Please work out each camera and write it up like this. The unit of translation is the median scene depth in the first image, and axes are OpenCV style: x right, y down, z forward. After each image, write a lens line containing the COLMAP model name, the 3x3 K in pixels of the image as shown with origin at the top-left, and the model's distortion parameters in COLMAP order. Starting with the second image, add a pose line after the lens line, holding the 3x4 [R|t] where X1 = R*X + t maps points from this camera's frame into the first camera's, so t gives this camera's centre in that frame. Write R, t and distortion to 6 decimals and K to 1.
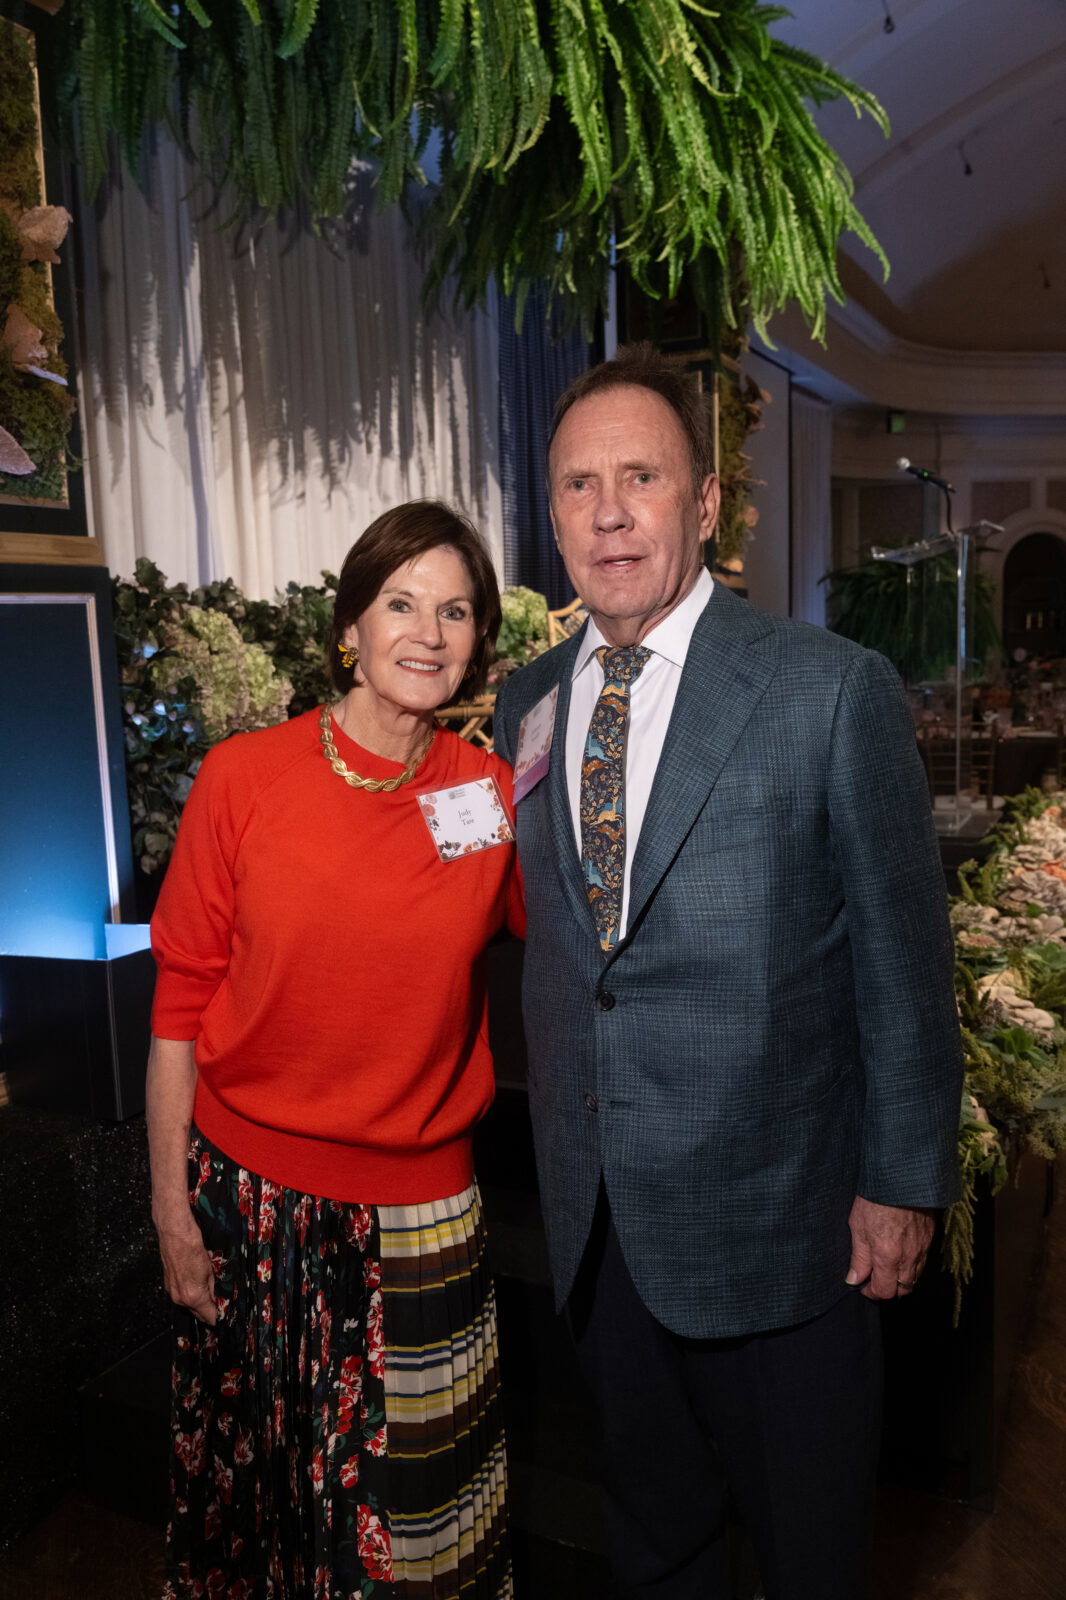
lens RADIAL K [[1380.0, 0, 533.3], [0, 1380.0, 805.6], [0, 0, 1]] dist [0.016265, -0.003836]
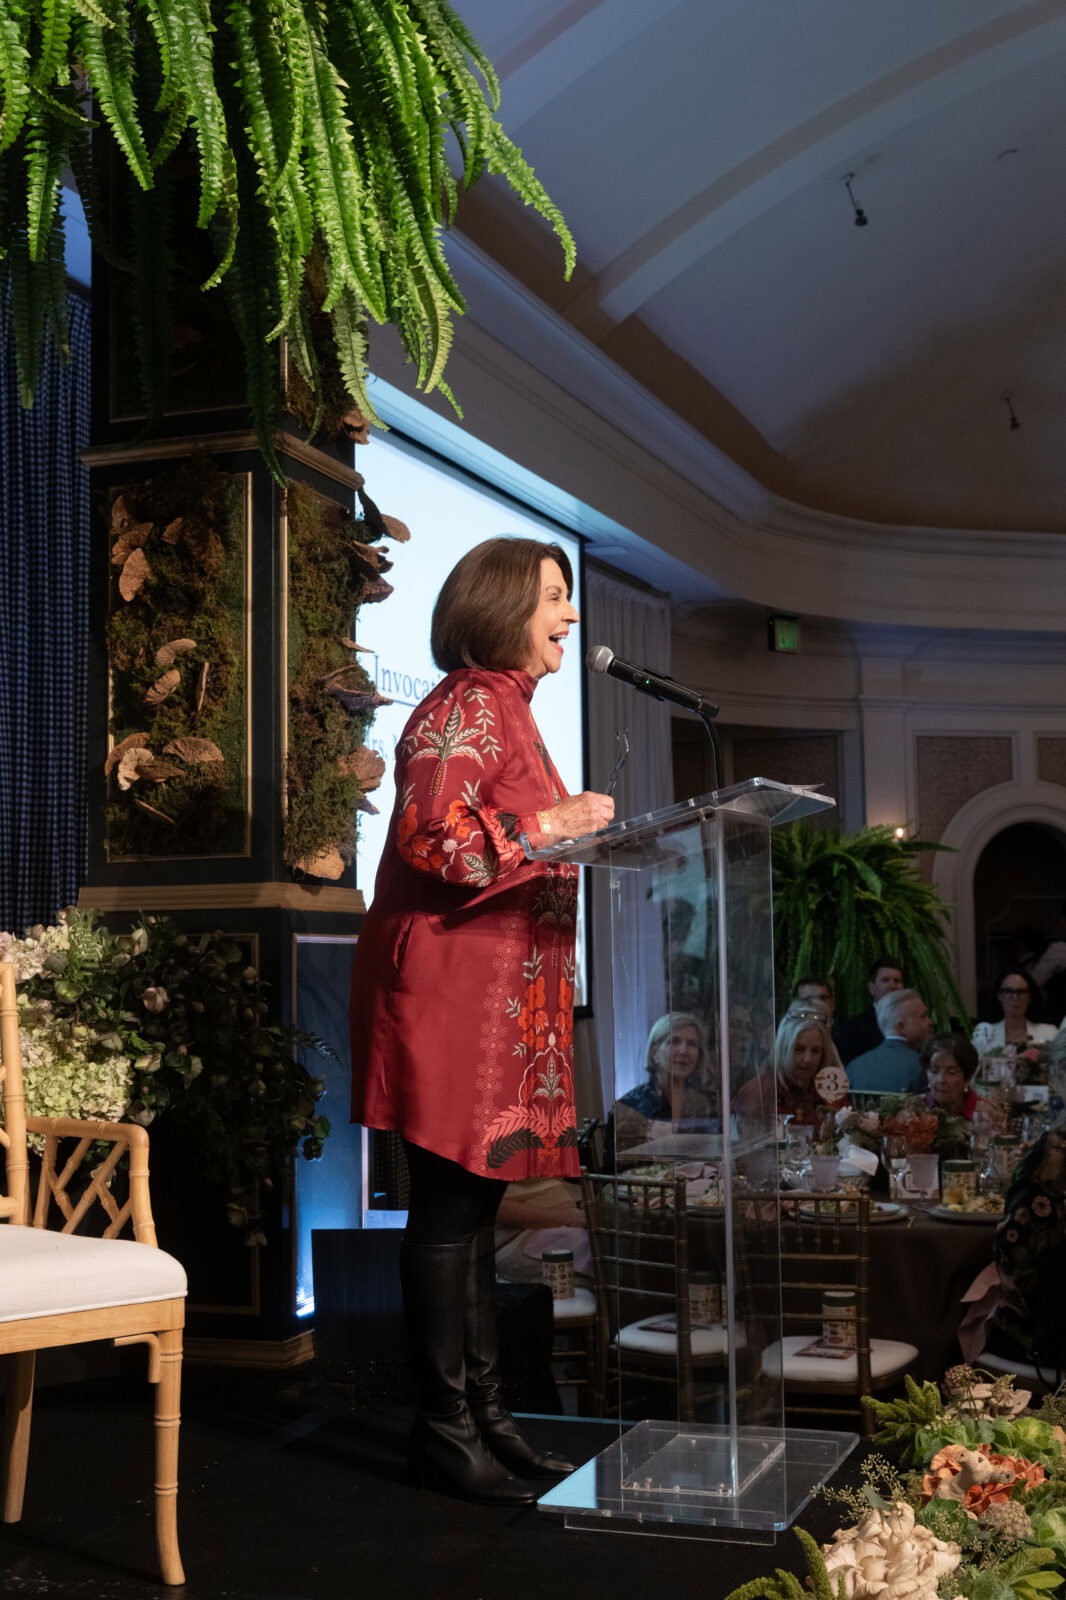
lens RADIAL K [[2043.5, 0, 532.3], [0, 2043.5, 798.3], [0, 0, 1]] dist [-0.021696, 0.000000]
pose [[0.996667, 0.022975, 0.078270, 0.164814], [-0.006792, 0.979558, -0.201049, -0.056771], [-0.081289, 0.199848, 0.976449, 0.308837]]
